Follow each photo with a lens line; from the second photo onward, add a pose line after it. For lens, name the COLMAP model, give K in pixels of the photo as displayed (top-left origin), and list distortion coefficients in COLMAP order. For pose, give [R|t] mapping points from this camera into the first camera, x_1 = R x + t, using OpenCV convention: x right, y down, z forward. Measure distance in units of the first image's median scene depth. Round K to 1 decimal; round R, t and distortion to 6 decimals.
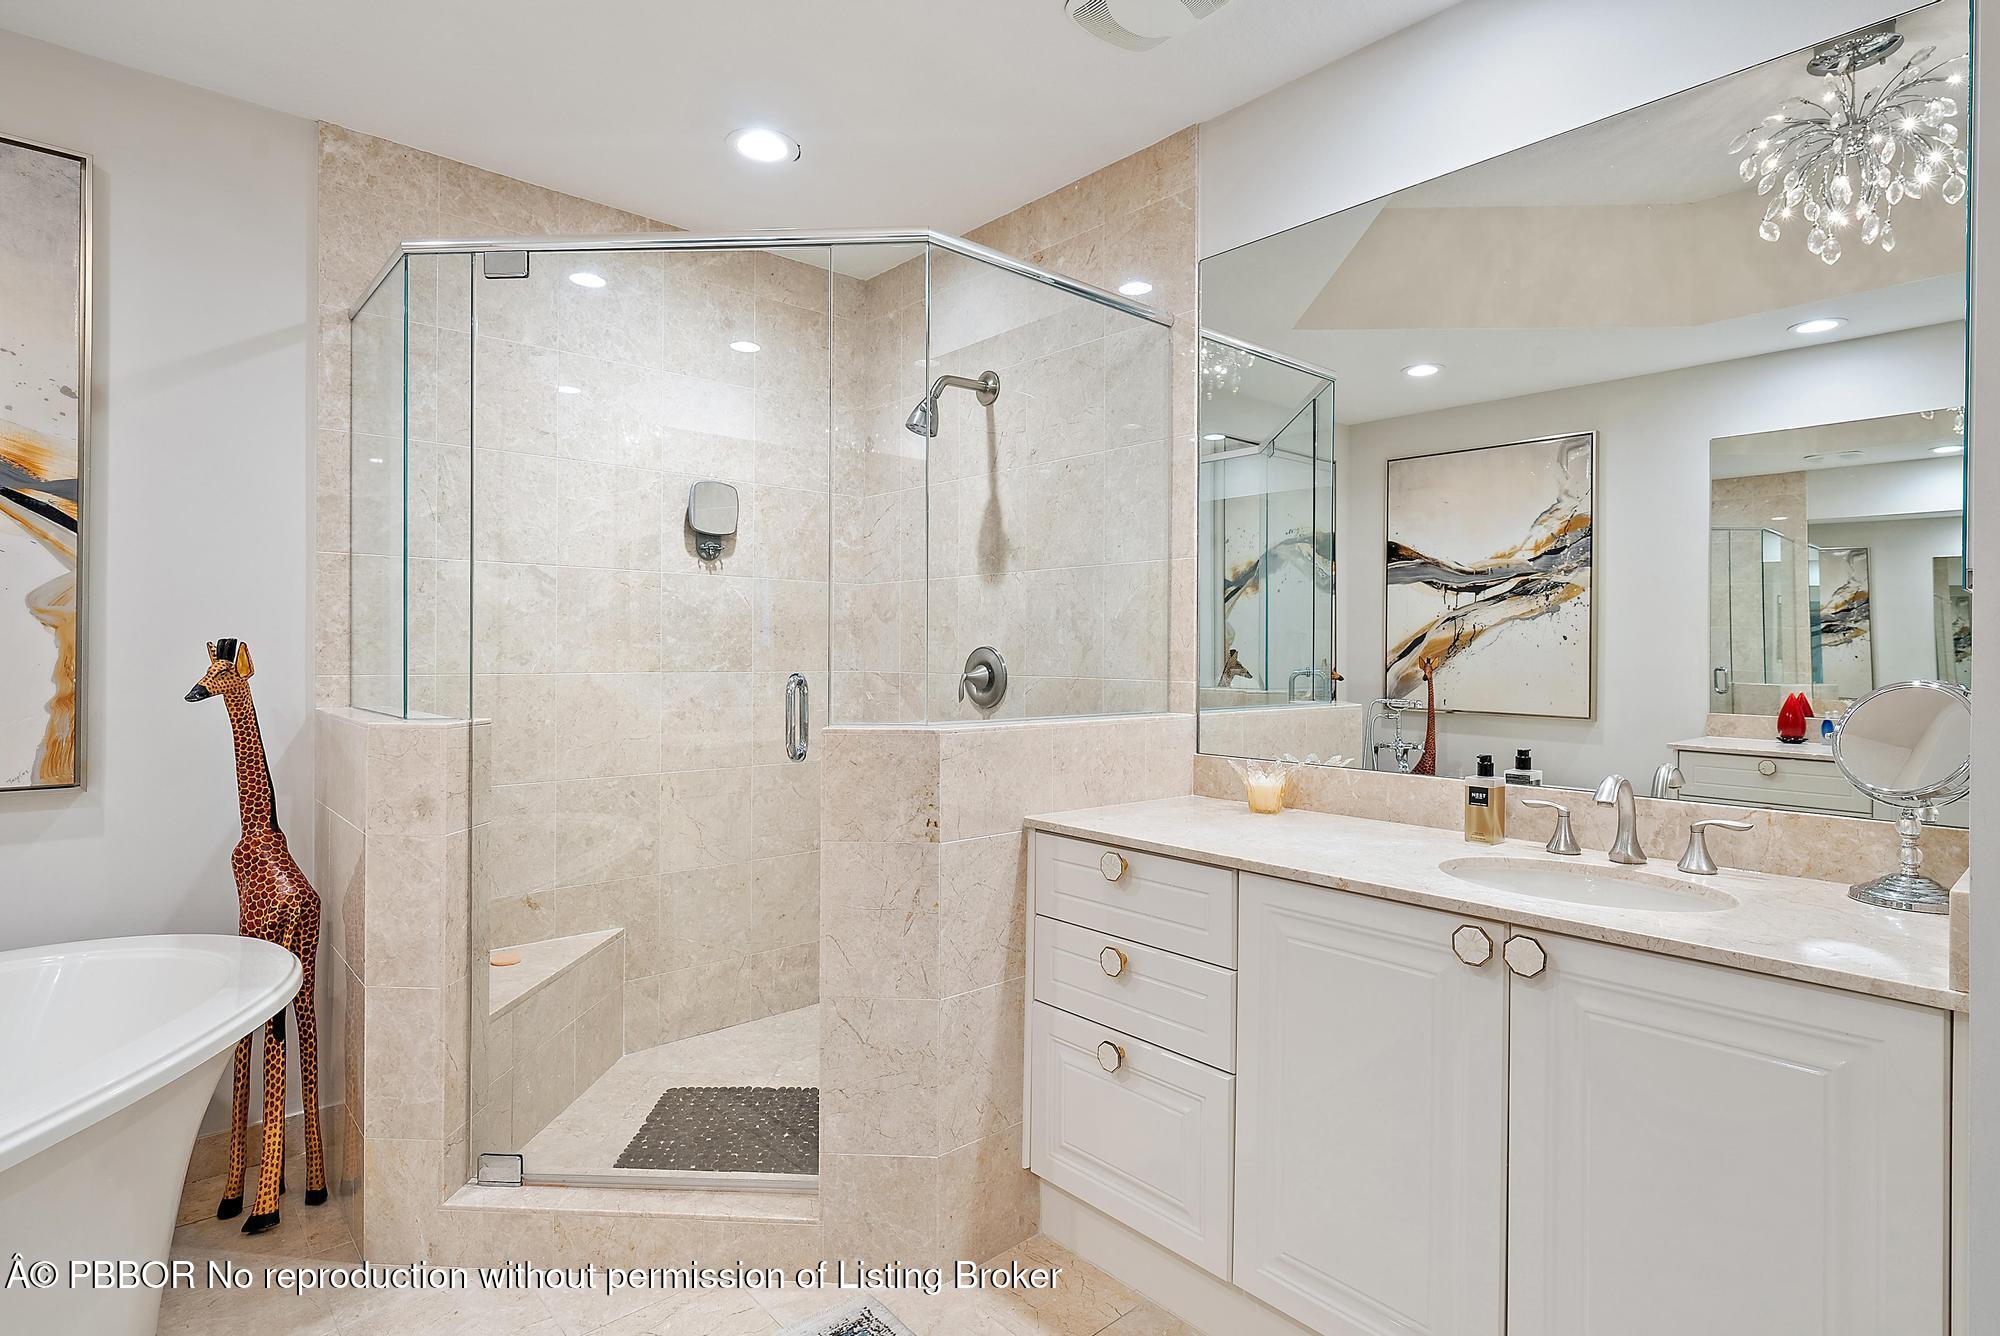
lens RADIAL K [[1014.6, 0, 1001.8], [0, 1014.6, 652.0], [0, 0, 1]] dist [0.002610, -0.000348]
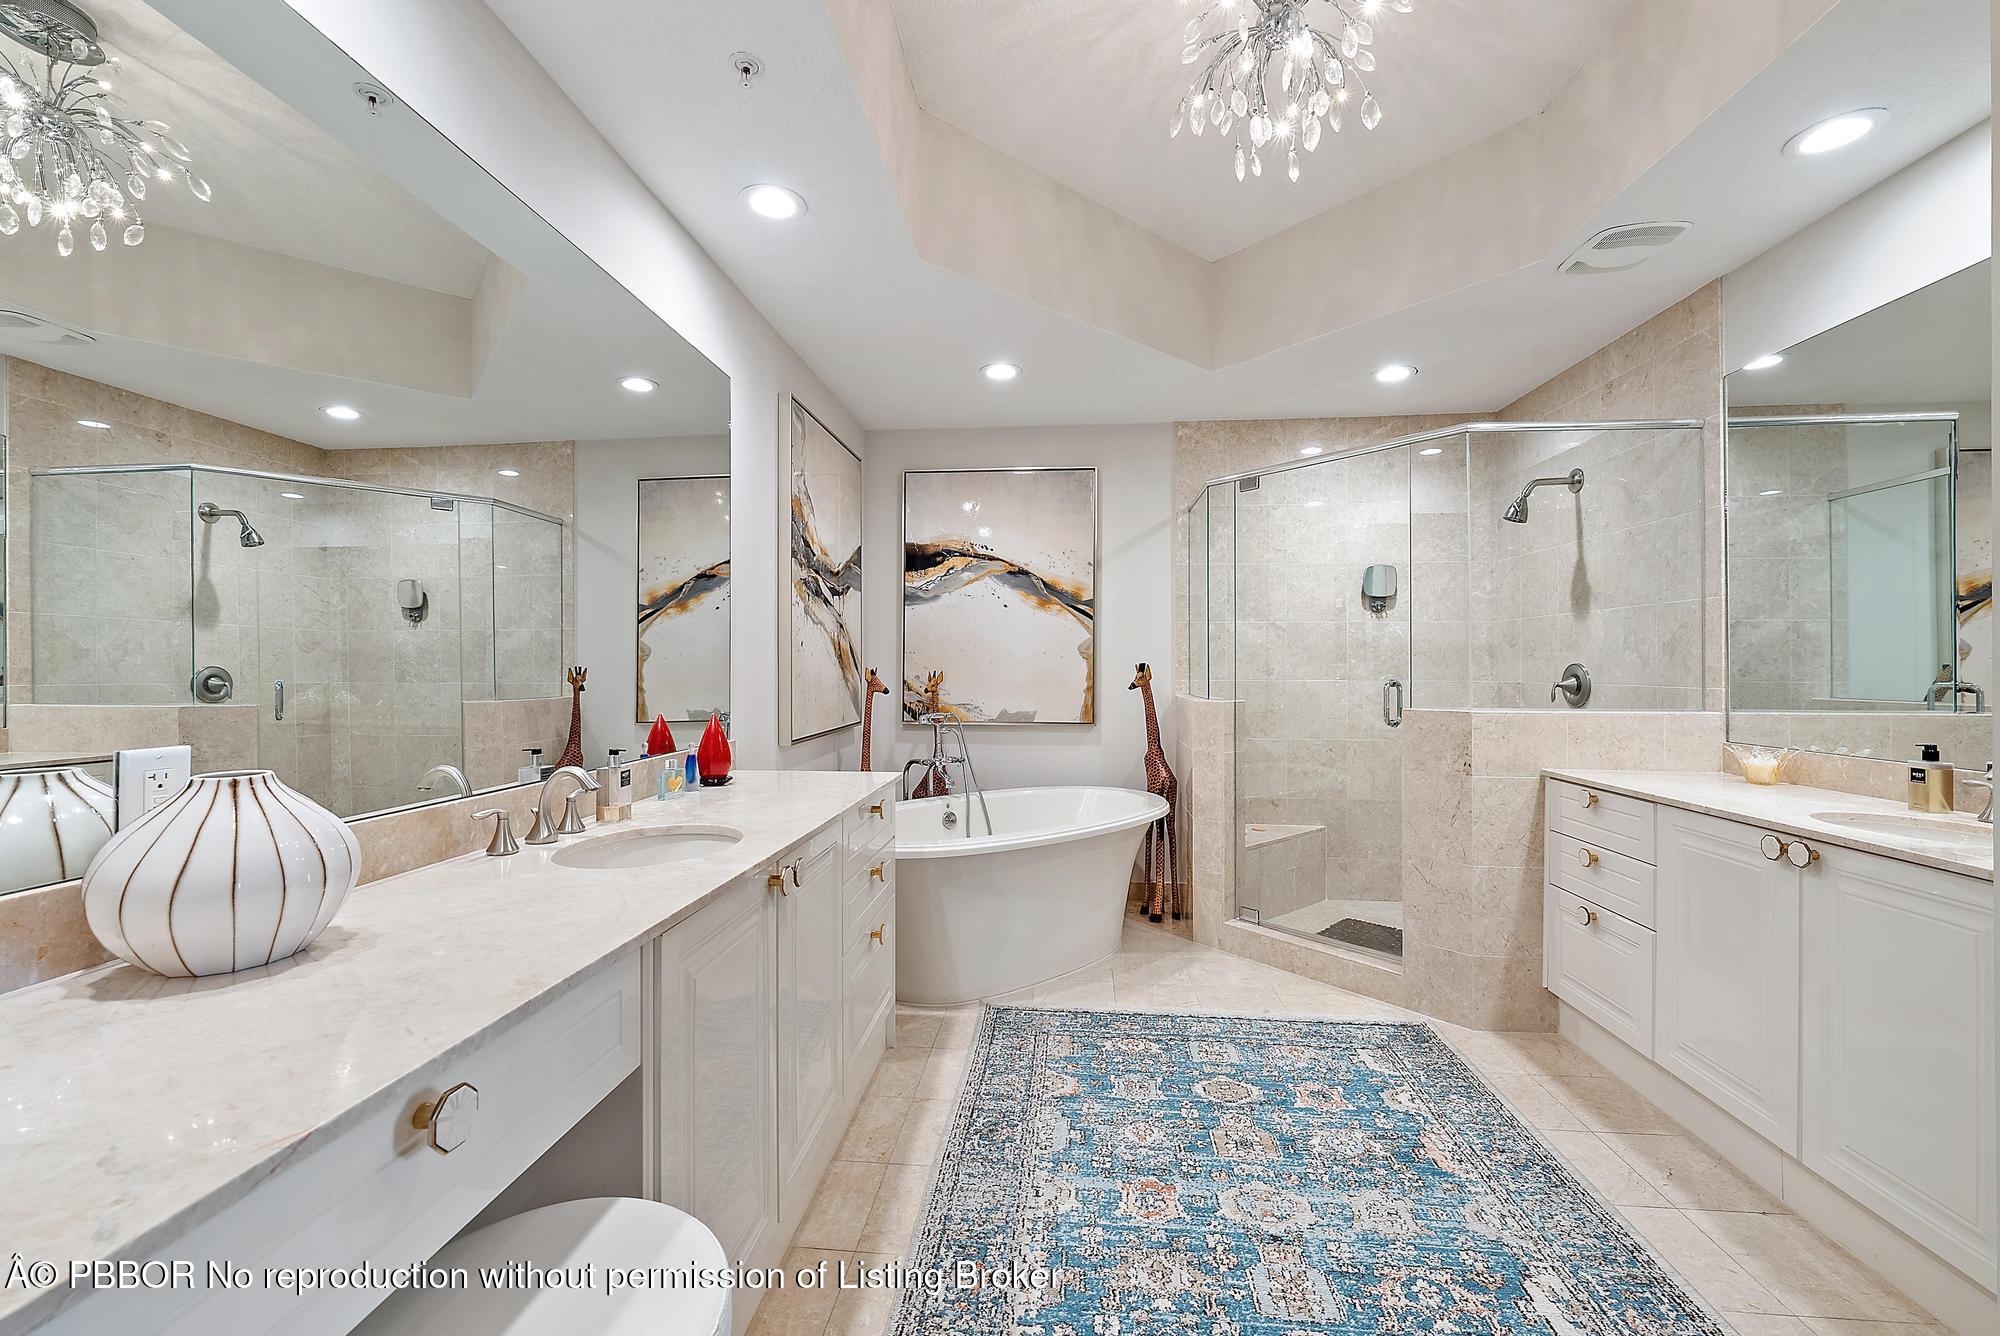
lens RADIAL K [[797.7, 0, 1001.9], [0, 797.7, 665.3], [0, 0, 1]] dist [0.000668, 0.000096]
pose [[0.681339, -0.007047, -0.731934, 0.340250], [0.003048, 0.999972, -0.006791, 0.002986], [0.731962, 0.002396, 0.681341, -0.459907]]
